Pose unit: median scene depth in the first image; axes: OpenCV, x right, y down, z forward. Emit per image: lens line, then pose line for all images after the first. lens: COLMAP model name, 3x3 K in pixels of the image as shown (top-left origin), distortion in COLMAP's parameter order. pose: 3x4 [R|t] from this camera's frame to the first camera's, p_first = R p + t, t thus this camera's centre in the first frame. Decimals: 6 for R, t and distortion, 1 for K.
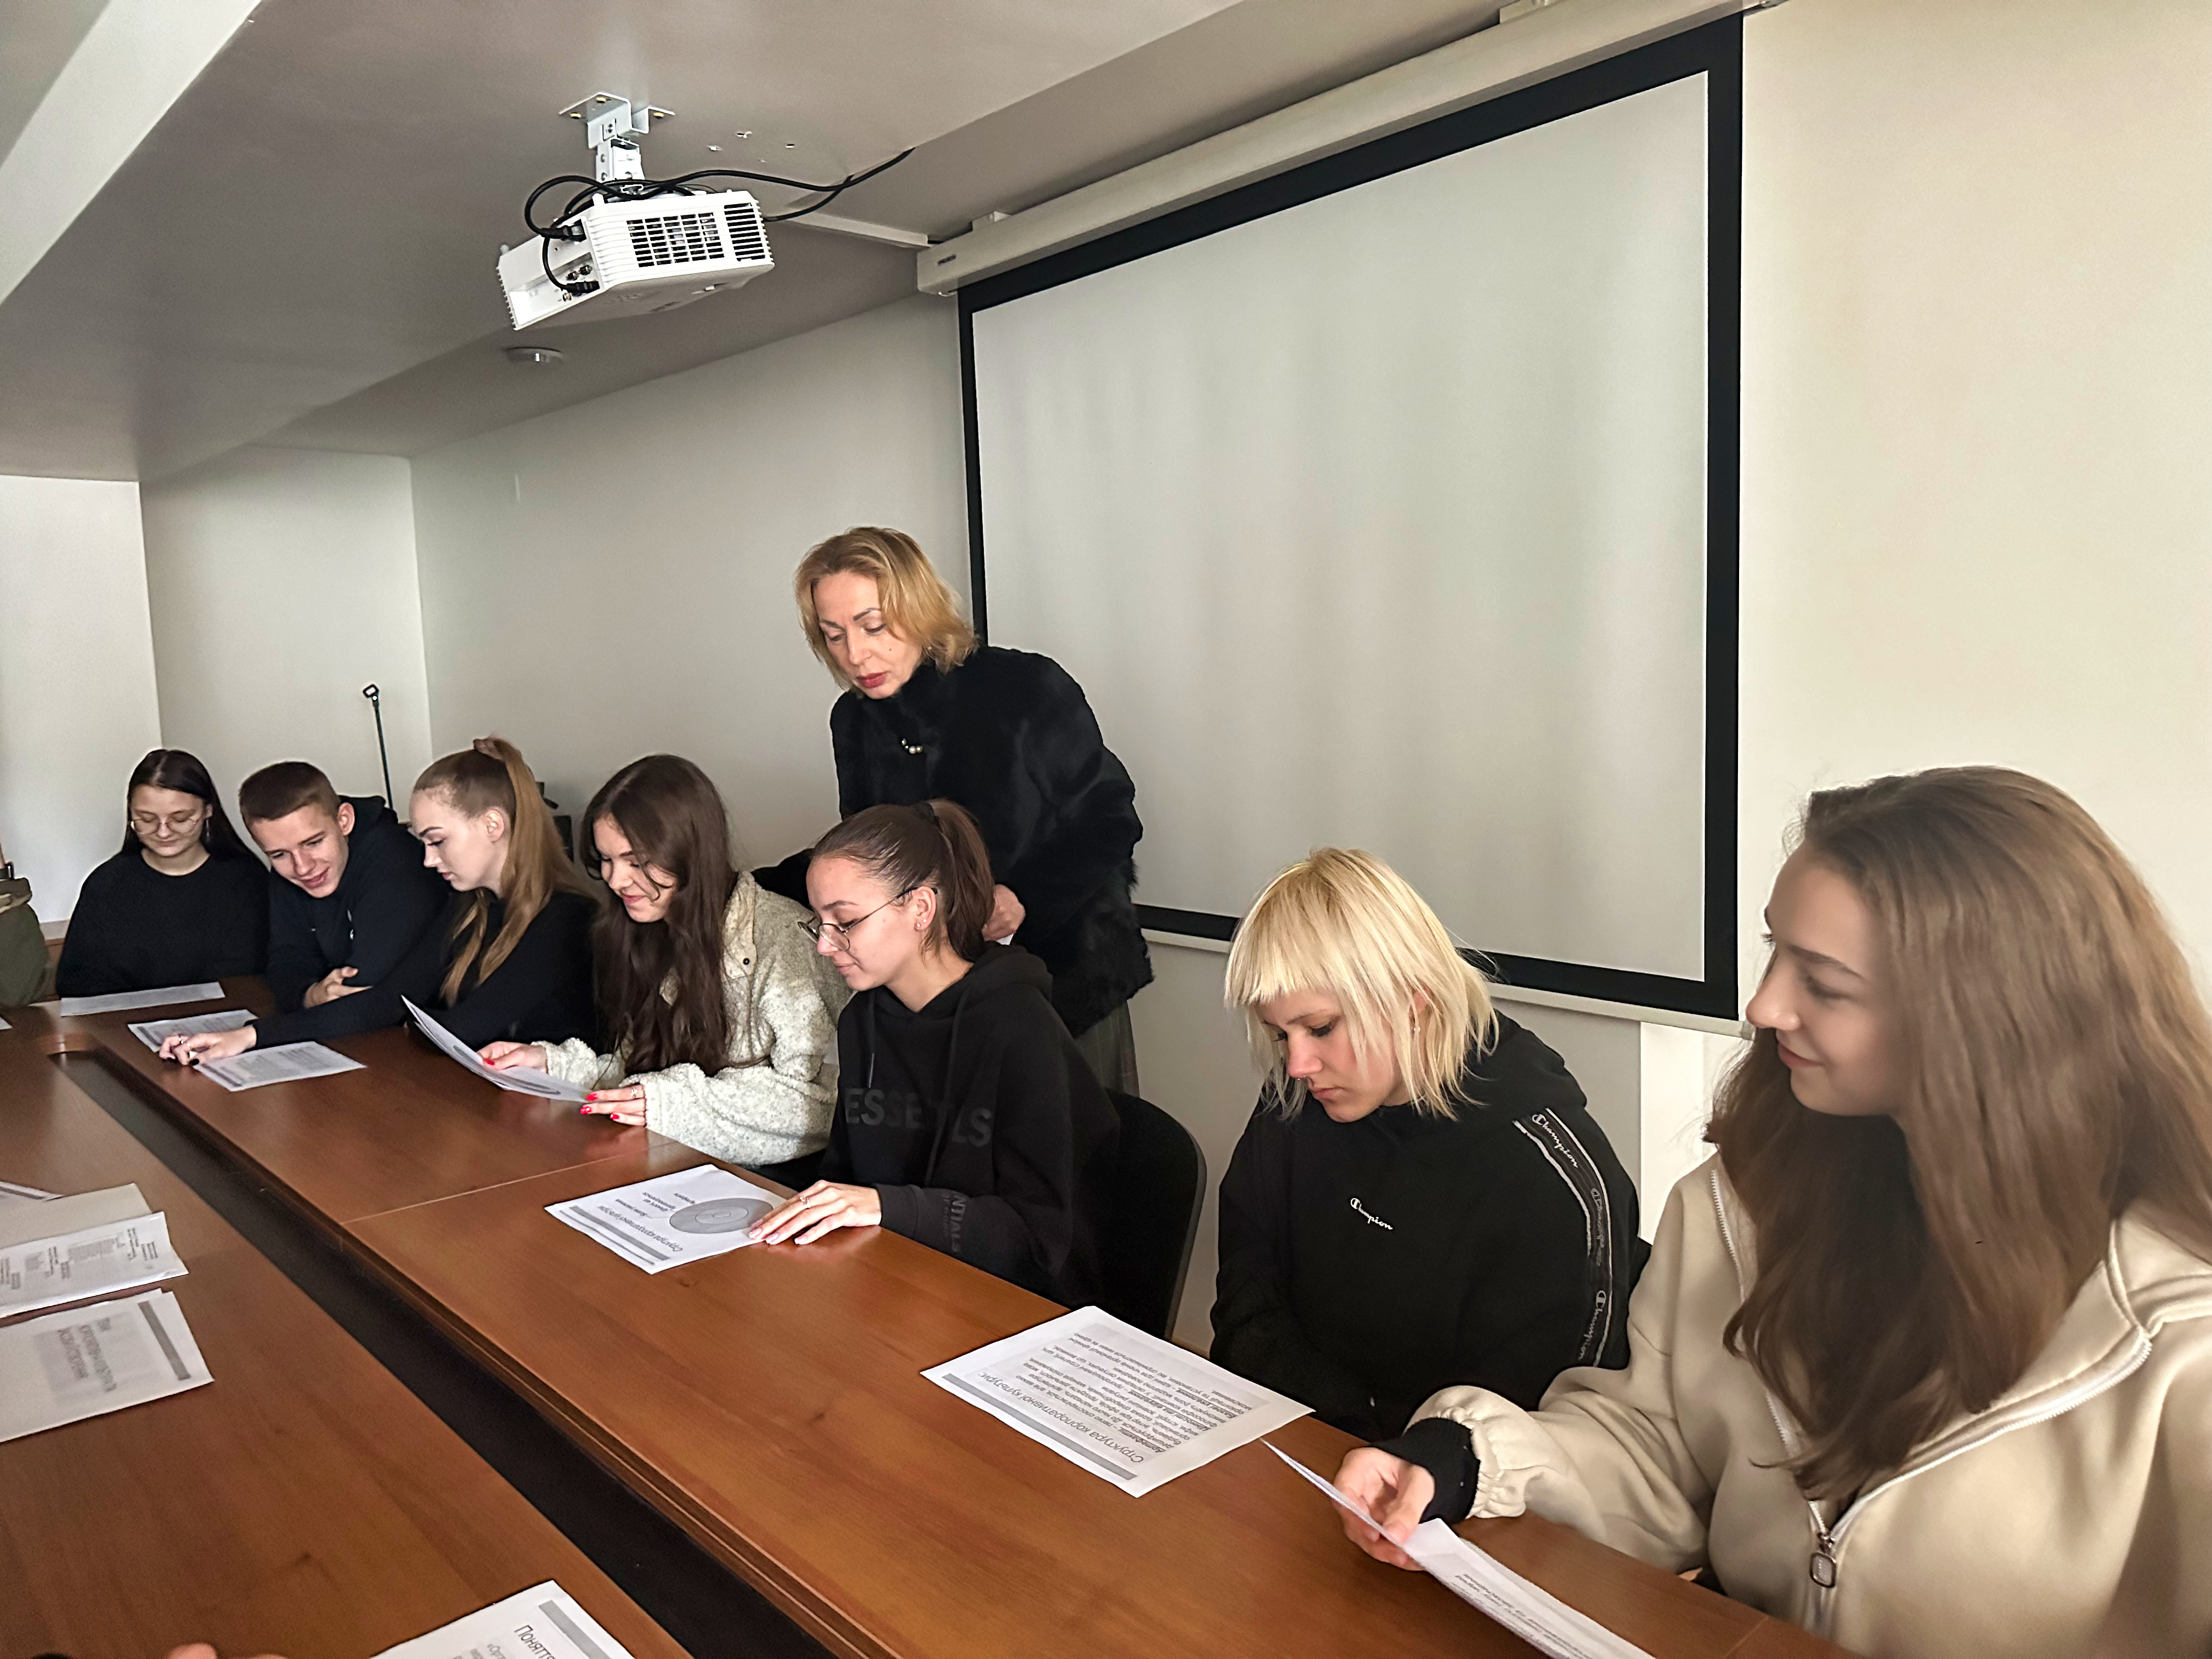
lens RADIAL K [[1564.0, 0, 1118.1], [0, 1564.0, 836.0], [0, 0, 1]] dist [0.076616, -0.081053]
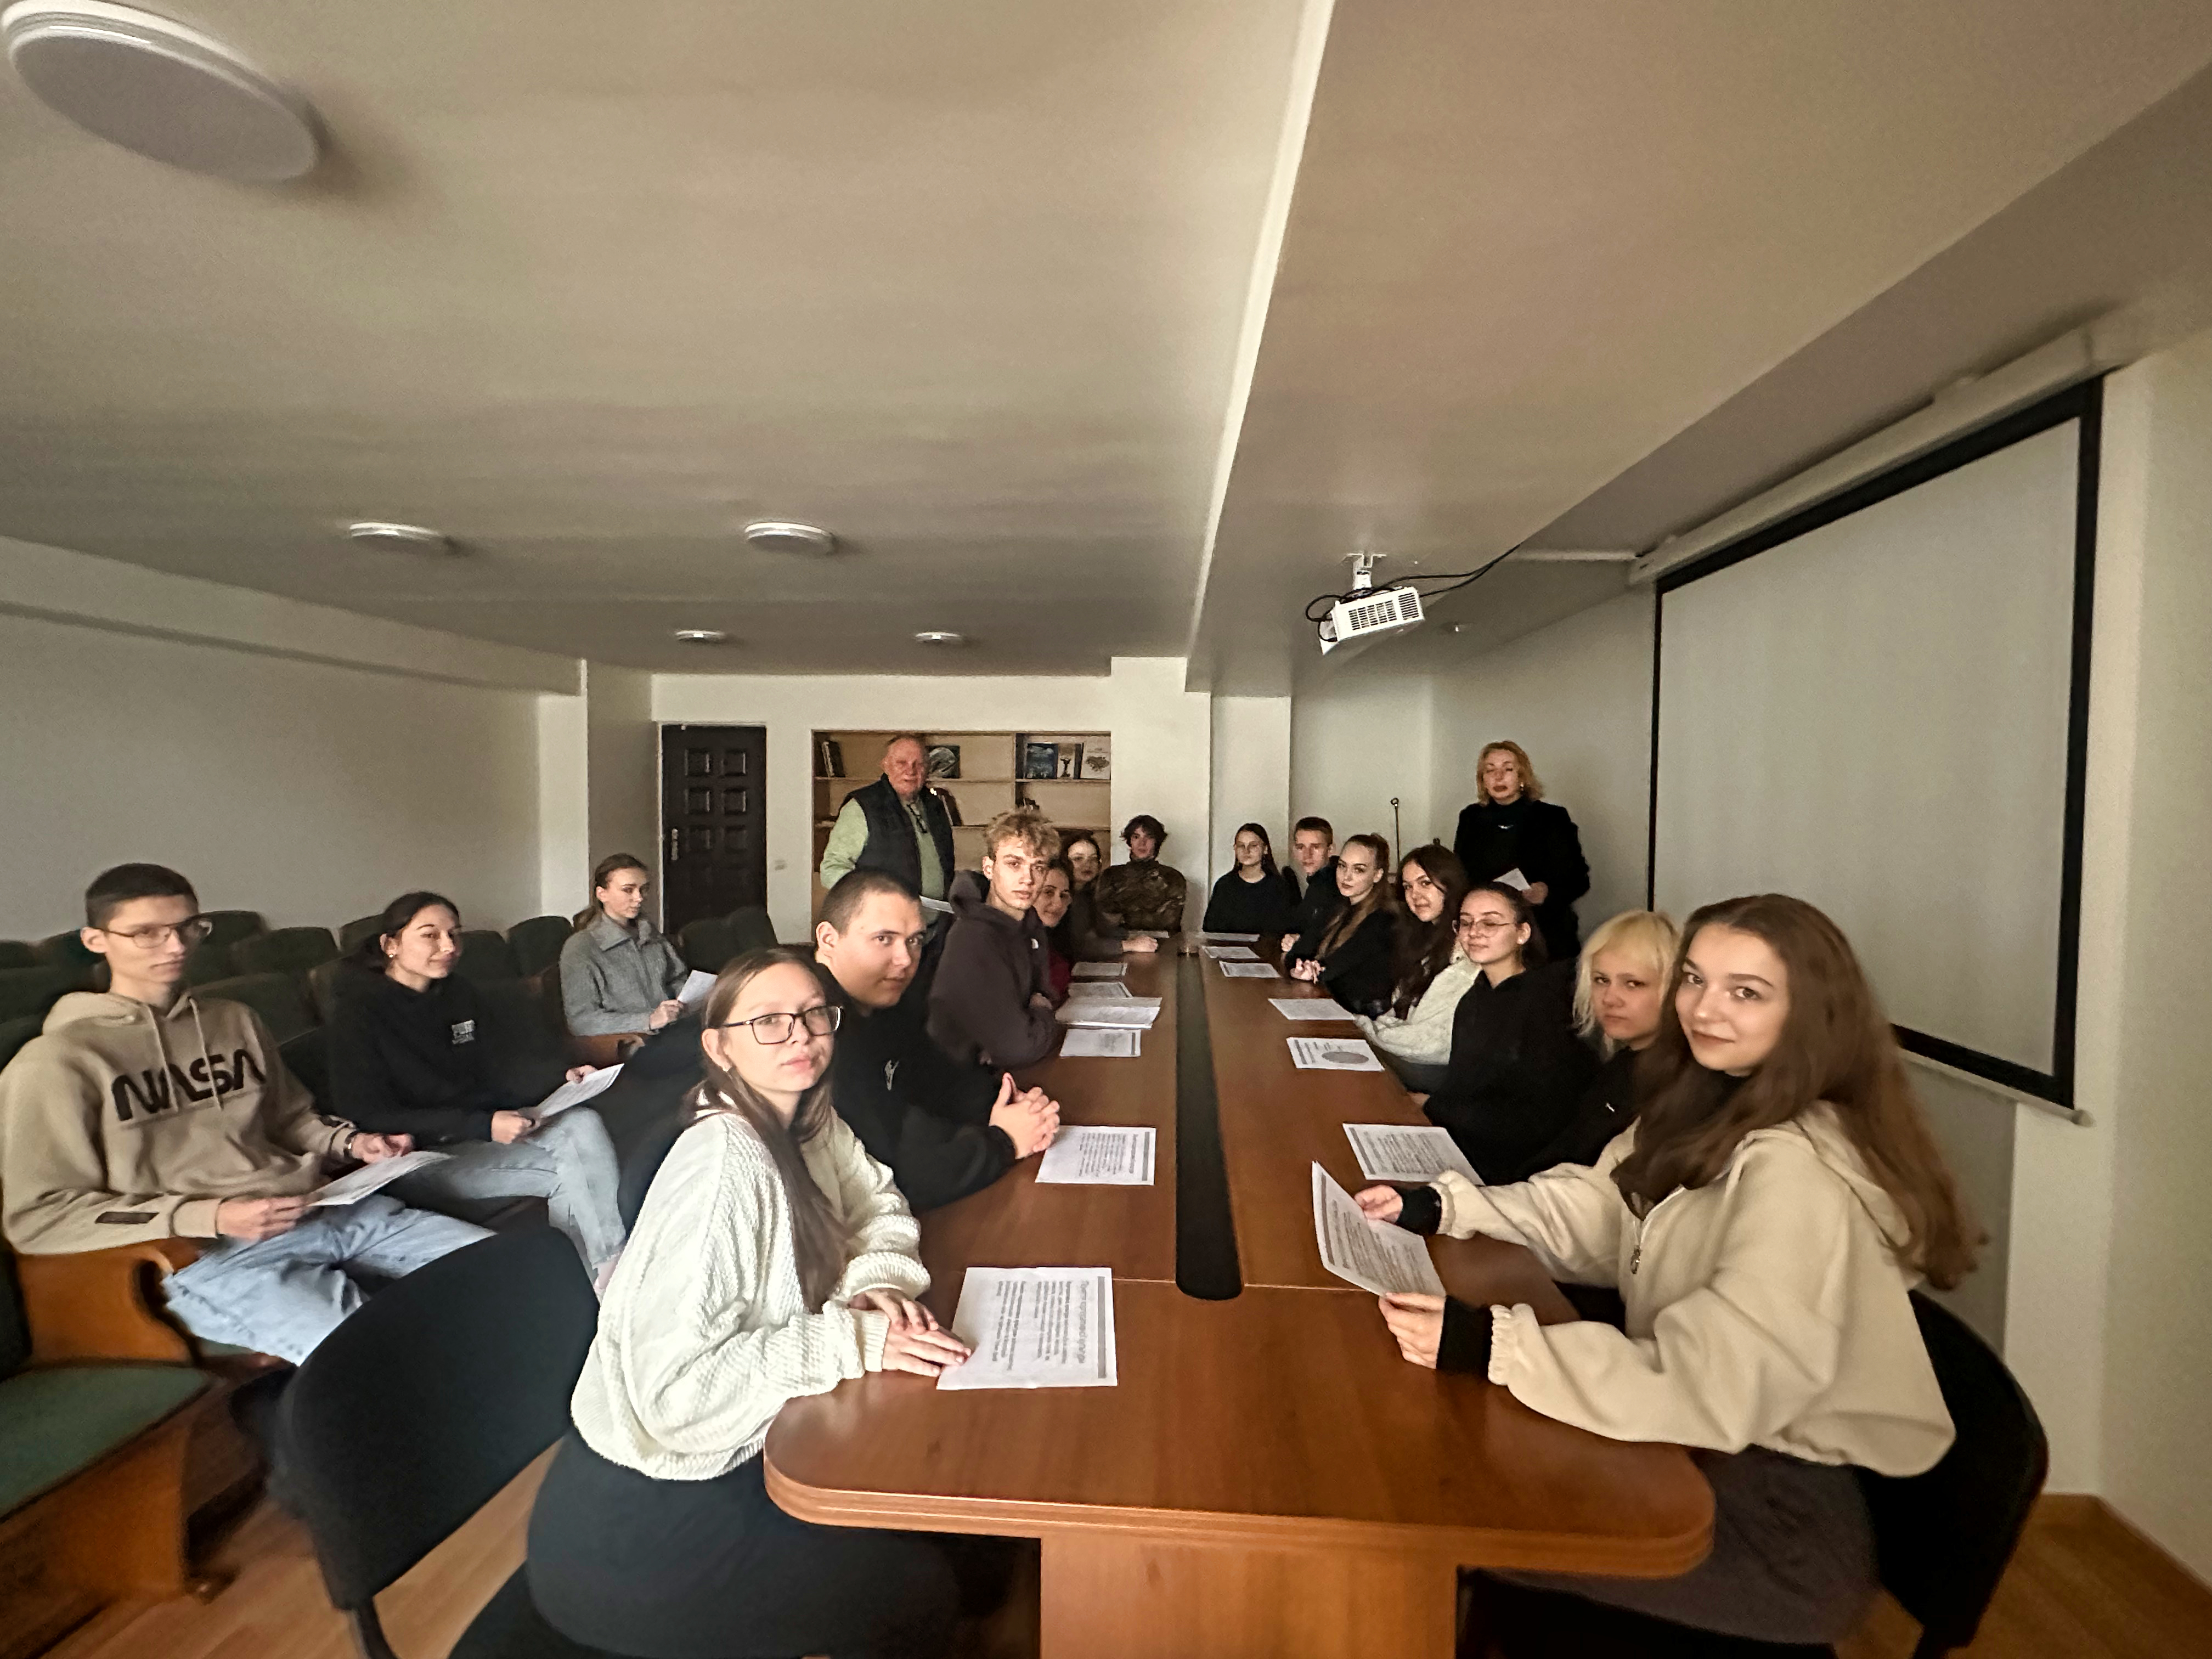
lens RADIAL K [[1003.0, 0, 1104.3], [0, 1003.0, 825.0], [0, 0, 1]] dist [-0.001730, 0.014552]
pose [[0.699493, 0.066221, -0.711565, 0.456898], [-0.110811, 0.993705, -0.016452, -0.019600], [0.705996, 0.090357, 0.702428, -0.213790]]
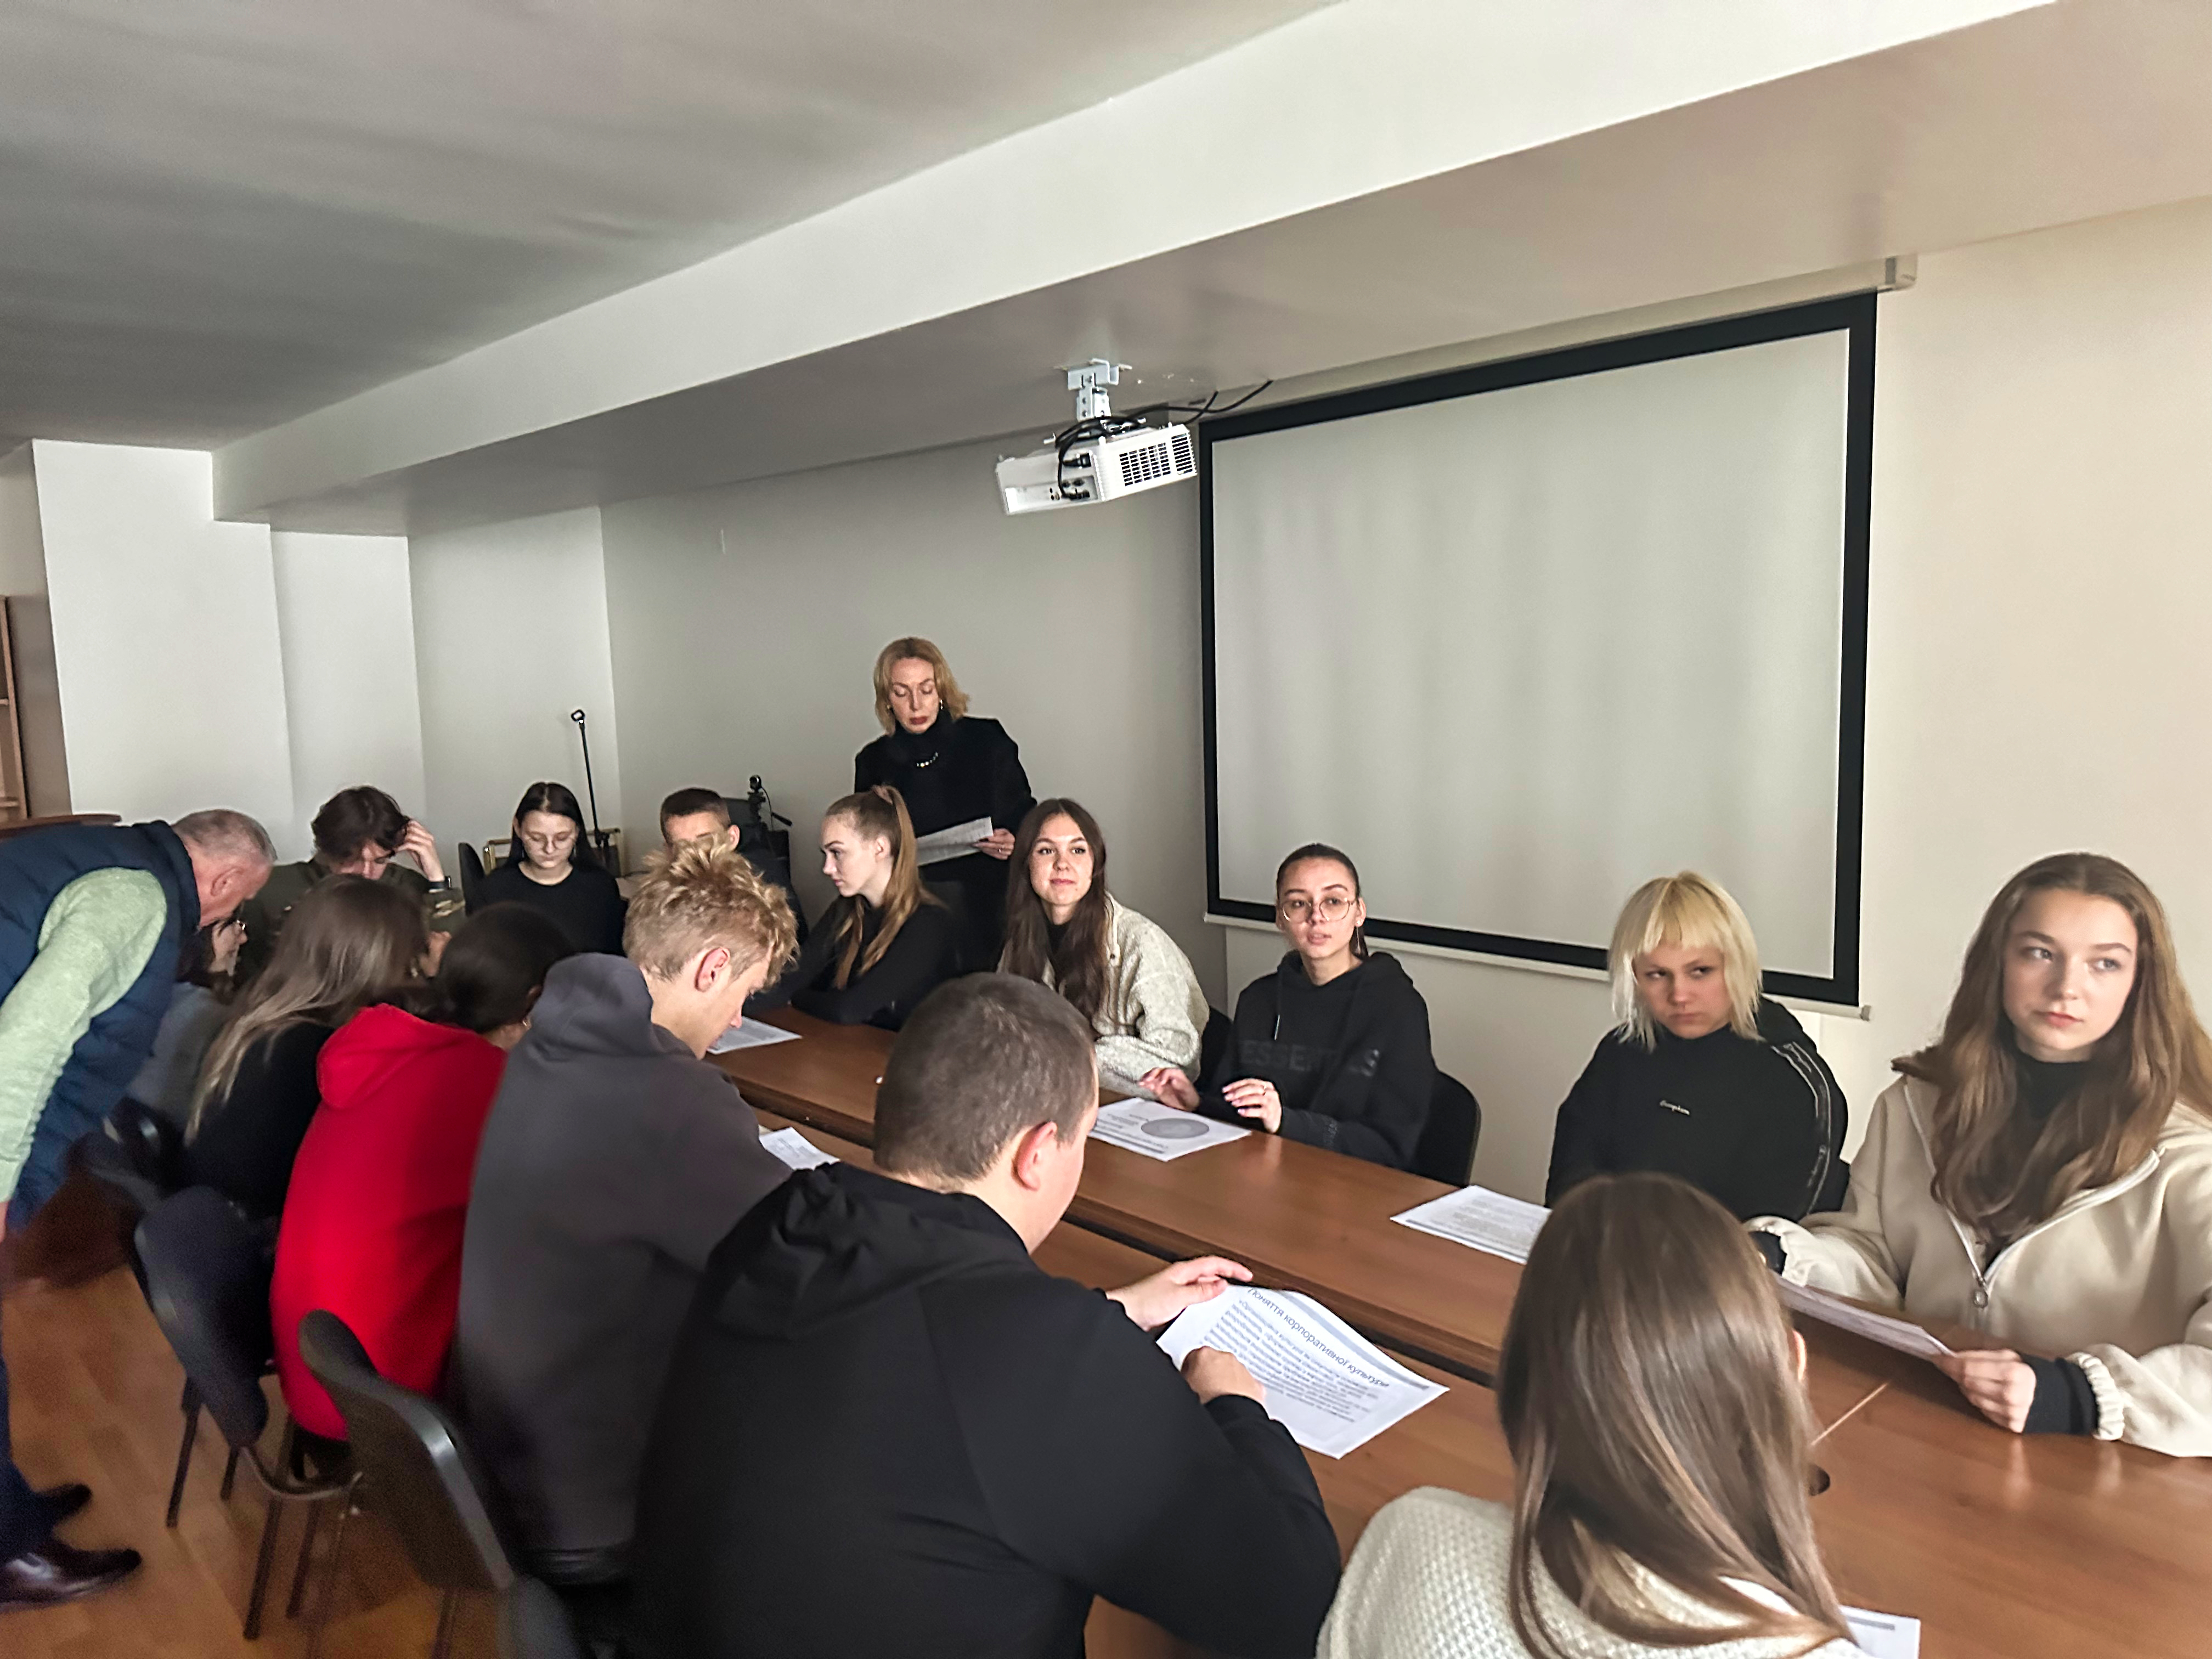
lens RADIAL K [[1558.4, 0, 1147.3], [0, 1558.4, 831.6], [0, 0, 1]] dist [0.170207, -0.198727]
pose [[0.999840, 0.010893, 0.014190, -0.282587], [-0.010831, 0.999932, -0.004405, -0.028781], [-0.014237, 0.004251, 0.999890, -0.436497]]
